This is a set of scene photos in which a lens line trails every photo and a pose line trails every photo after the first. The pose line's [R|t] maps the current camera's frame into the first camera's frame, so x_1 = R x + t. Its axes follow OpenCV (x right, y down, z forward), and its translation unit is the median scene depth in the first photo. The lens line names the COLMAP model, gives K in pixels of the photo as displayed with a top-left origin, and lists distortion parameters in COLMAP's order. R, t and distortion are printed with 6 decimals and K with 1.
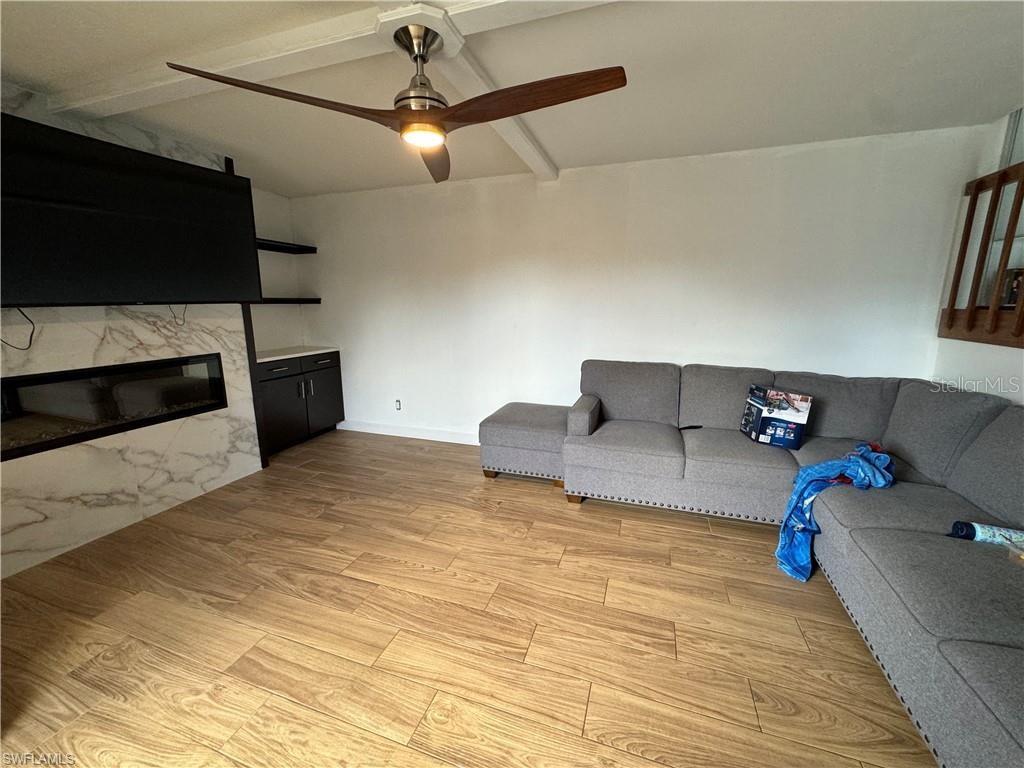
lens RADIAL K [[409.1, 0, 513.9], [0, 409.1, 385.4], [0, 0, 1]] dist [-0.003523, 0.000236]
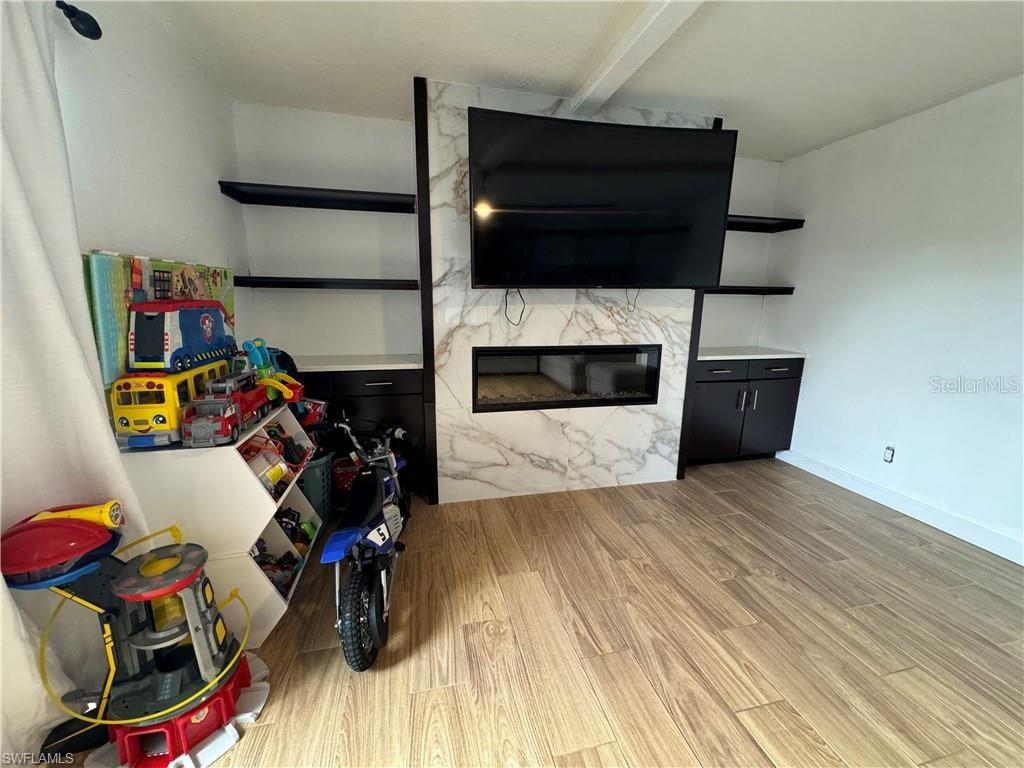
lens RADIAL K [[409.1, 0, 511.2], [0, 409.1, 382.8], [0, 0, 1]] dist [-0.003523, 0.000236]
pose [[0.530820, 0.174123, -0.829404, -0.134598], [-0.179284, 0.979588, 0.090911, -0.019844], [0.828304, 0.100442, 0.551202, 0.242470]]
